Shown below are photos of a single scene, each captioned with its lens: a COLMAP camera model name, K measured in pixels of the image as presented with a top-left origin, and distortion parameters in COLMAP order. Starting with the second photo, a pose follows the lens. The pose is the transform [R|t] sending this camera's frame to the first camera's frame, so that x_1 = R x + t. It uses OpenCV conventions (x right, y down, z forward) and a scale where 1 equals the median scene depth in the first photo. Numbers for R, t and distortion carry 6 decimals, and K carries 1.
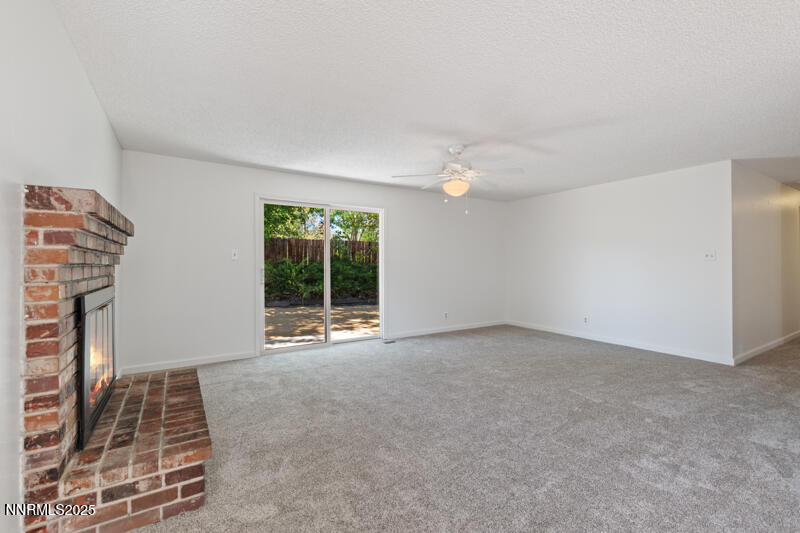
lens RADIAL K [[349.0, 0, 400.0], [0, 349.0, 266.5], [0, 0, 1]] dist [-0.000514, -0.000181]
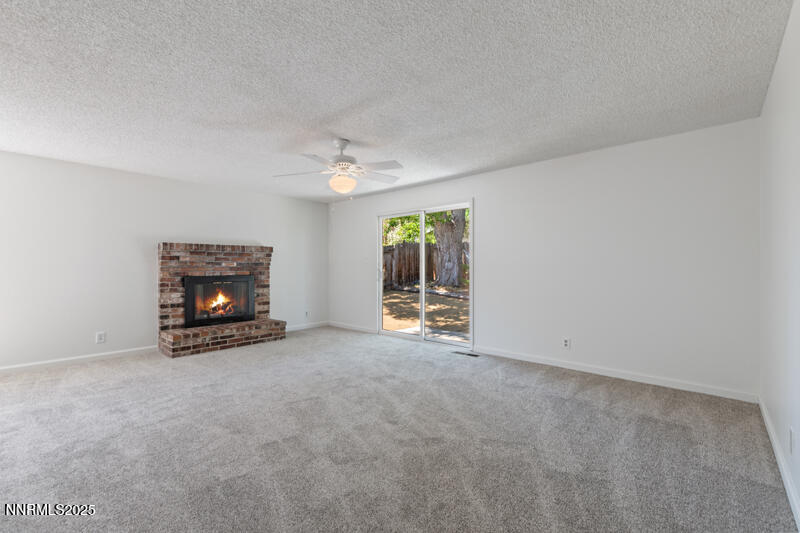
lens RADIAL K [[349.0, 0, 400.0], [0, 349.0, 266.5], [0, 0, 1]] dist [-0.000514, -0.000181]
pose [[0.258392, -0.000295, -0.966040, 0.893400], [0.004325, 0.999990, 0.000851, -0.002294], [0.966031, -0.004397, 0.258391, 0.718725]]
